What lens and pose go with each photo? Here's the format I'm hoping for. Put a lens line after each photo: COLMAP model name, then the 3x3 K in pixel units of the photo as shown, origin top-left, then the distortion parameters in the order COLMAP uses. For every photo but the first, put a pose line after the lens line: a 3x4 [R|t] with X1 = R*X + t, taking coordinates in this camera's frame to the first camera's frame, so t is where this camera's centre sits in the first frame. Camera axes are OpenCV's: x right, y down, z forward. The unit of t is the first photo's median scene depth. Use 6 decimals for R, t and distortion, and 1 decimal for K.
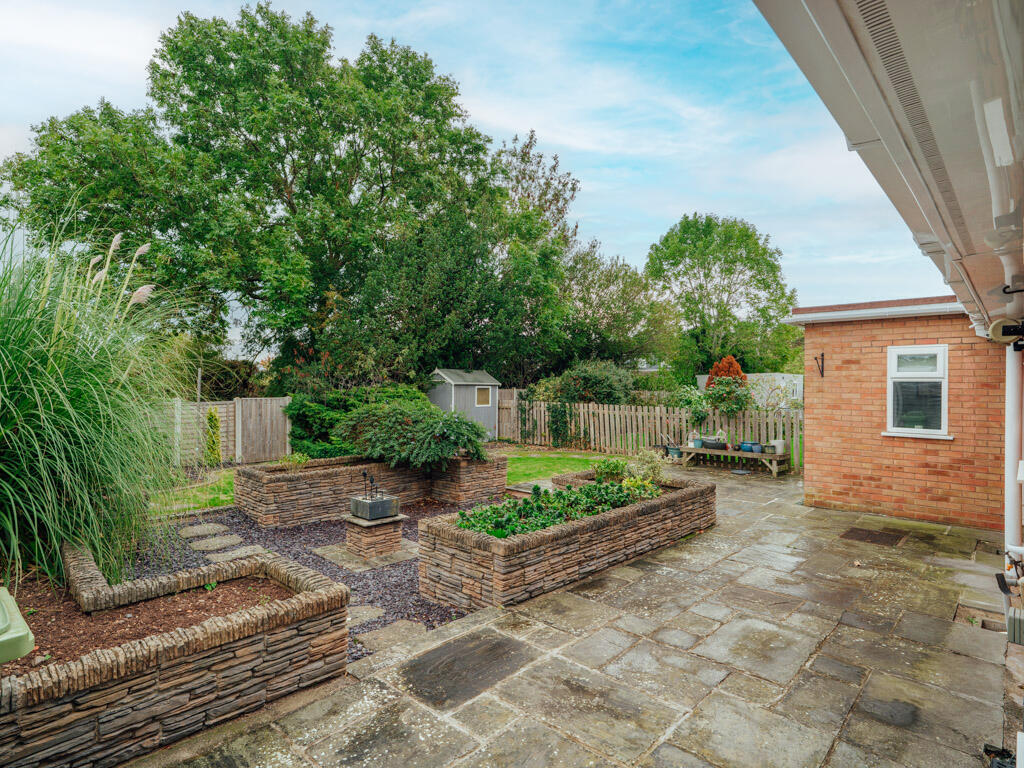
lens RADIAL K [[554.1, 0, 516.8], [0, 554.1, 385.2], [0, 0, 1]] dist [0.005583, -0.001884]
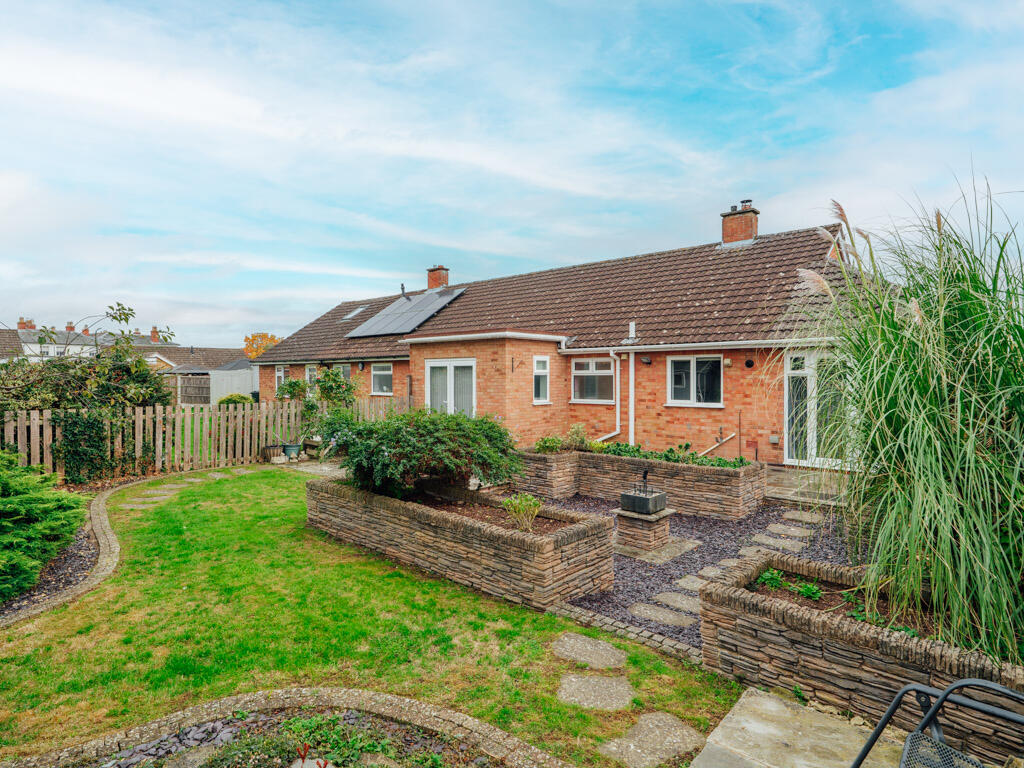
lens RADIAL K [[554.1, 0, 511.0], [0, 554.1, 377.4], [0, 0, 1]] dist [0.005583, -0.001884]
pose [[-0.015746, -0.015636, 0.999754, -0.563030], [0.000979, 0.999877, 0.015653, -0.013313], [-0.999876, 0.001226, -0.015728, 0.550738]]
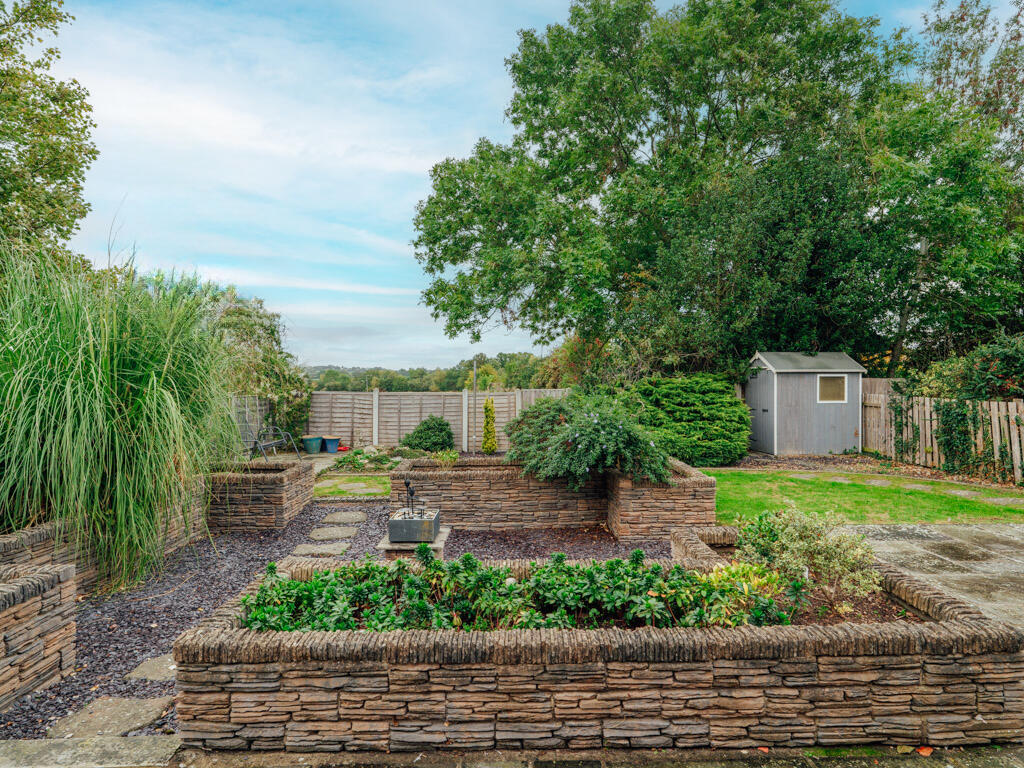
lens RADIAL K [[554.1, 0, 511.6], [0, 554.1, 384.1], [0, 0, 1]] dist [0.005583, -0.001884]
pose [[0.695918, -0.002349, -0.718118, 0.180134], [0.011250, 0.999908, 0.007632, 0.004900], [0.718033, -0.013390, 0.695880, 0.239515]]
